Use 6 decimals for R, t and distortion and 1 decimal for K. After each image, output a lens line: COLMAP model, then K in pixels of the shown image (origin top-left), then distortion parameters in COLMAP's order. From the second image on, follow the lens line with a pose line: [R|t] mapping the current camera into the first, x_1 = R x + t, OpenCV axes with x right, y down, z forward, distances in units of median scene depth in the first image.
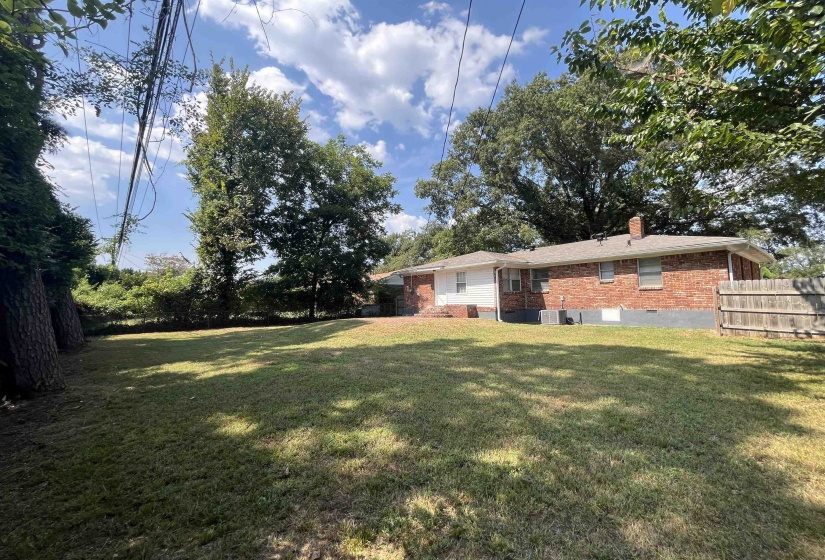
lens RADIAL K [[333.9, 0, 412.7], [0, 333.9, 280.9], [0, 0, 1]] dist [-0.007134, -0.000409]
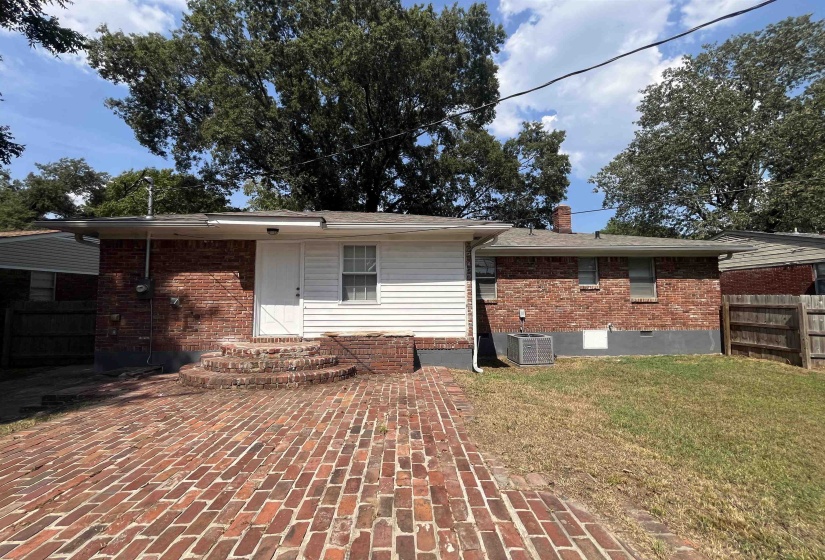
lens RADIAL K [[333.9, 0, 411.5], [0, 333.9, 276.0], [0, 0, 1]] dist [-0.007134, -0.000409]
pose [[0.585154, 0.069536, 0.807936, -0.144476], [-0.052350, 0.997478, -0.047934, 0.027044], [-0.809231, -0.014246, 0.587318, 0.867300]]
